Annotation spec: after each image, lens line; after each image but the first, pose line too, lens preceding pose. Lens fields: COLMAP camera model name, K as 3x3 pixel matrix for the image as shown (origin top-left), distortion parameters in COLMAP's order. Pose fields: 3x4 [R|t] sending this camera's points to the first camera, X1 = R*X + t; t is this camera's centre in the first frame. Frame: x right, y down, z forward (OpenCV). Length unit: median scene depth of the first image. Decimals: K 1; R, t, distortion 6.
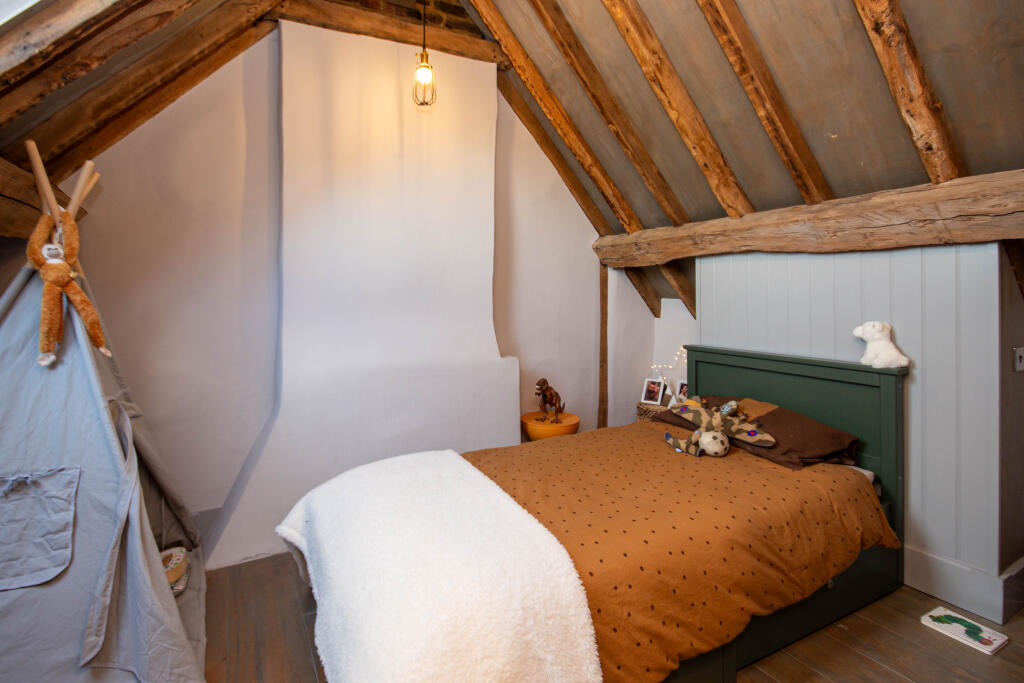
lens RADIAL K [[475.7, 0, 512.0], [0, 475.7, 341.5], [0, 0, 1]] dist [0.001990, -0.006816]
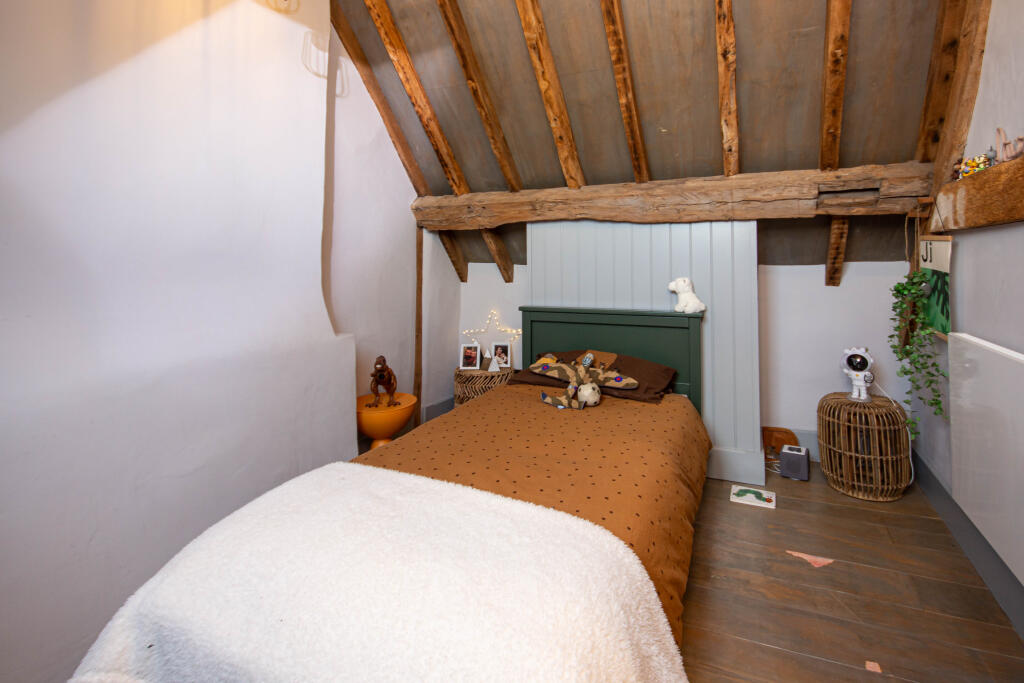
lens RADIAL K [[487.8, 0, 510.3], [0, 487.8, 289.4], [0, 0, 1]] dist [-0.000684, 0.000185]
pose [[0.792349, -0.039290, 0.608802, -0.362000], [0.064972, 0.997683, -0.020174, -0.011917], [-0.606599, 0.055540, 0.793066, 0.206212]]
